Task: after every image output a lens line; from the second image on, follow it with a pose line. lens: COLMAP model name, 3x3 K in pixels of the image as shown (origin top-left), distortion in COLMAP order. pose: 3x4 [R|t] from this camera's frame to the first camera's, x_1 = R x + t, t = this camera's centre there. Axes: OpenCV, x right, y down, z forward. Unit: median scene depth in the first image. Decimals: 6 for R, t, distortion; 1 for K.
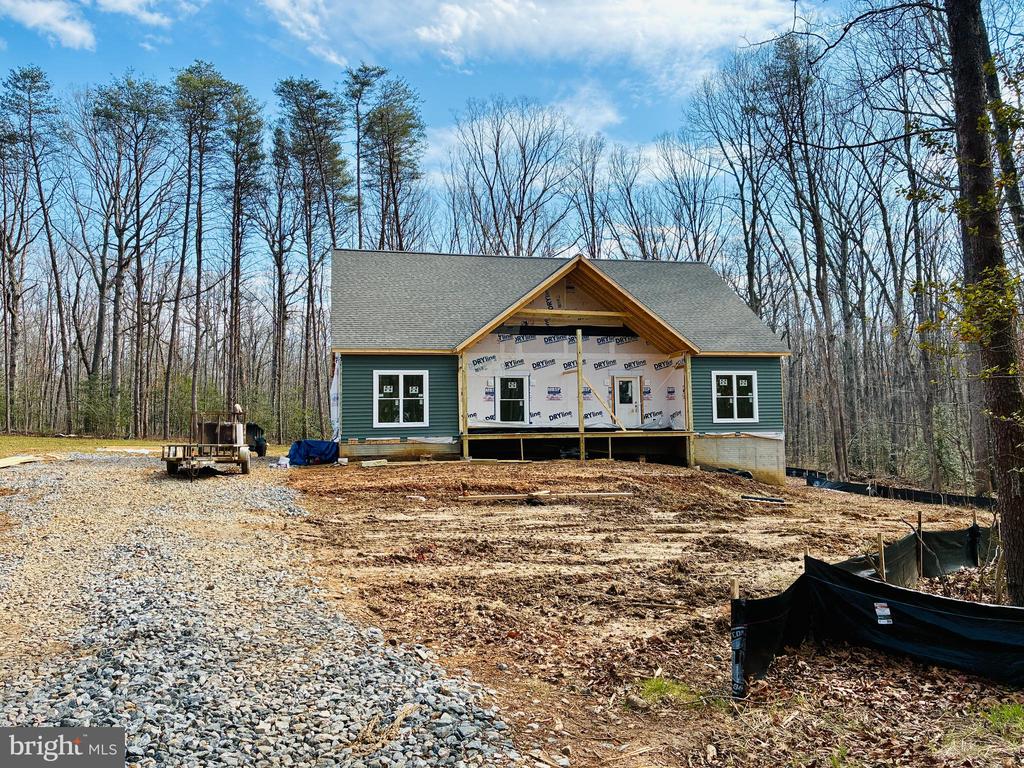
lens RADIAL K [[784.2, 0, 512.0], [0, 784.2, 384.0], [0, 0, 1]] dist [0.183058, -0.000734]
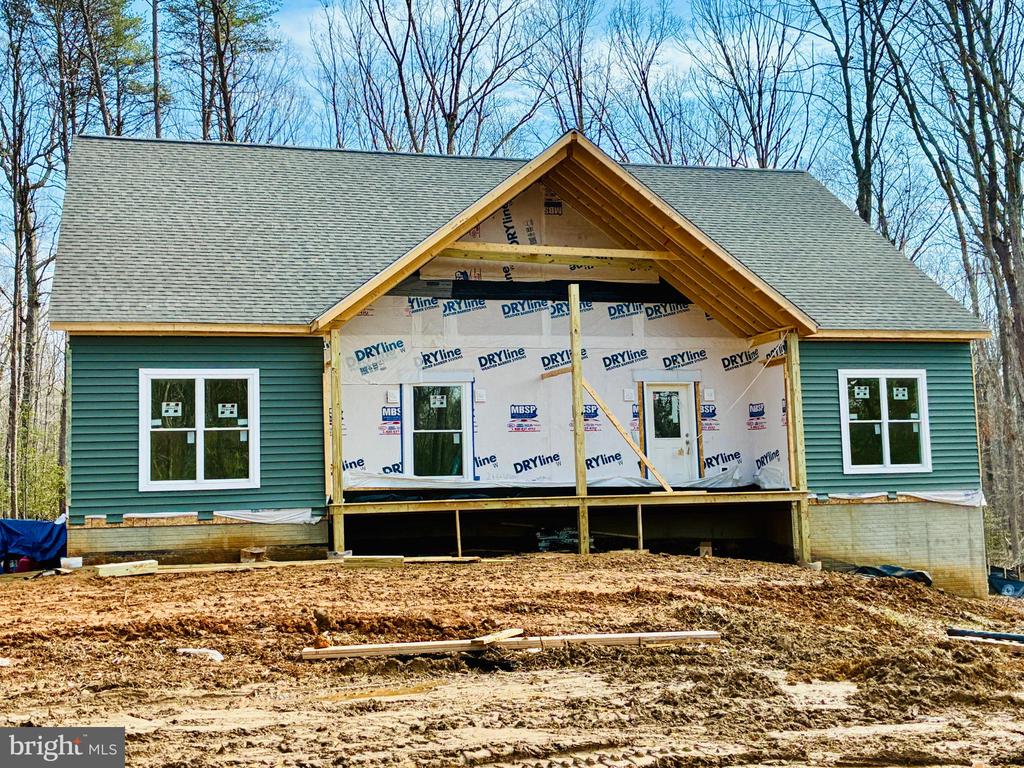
lens RADIAL K [[1398.3, 0, 512.0], [0, 1398.3, 384.0], [0, 0, 1]] dist [0.122942, -0.060505]
pose [[0.998694, -0.008231, 0.050431, 0.002843], [0.009426, 0.999679, -0.023503, 0.011747], [-0.050221, 0.023948, 0.998451, 0.133976]]
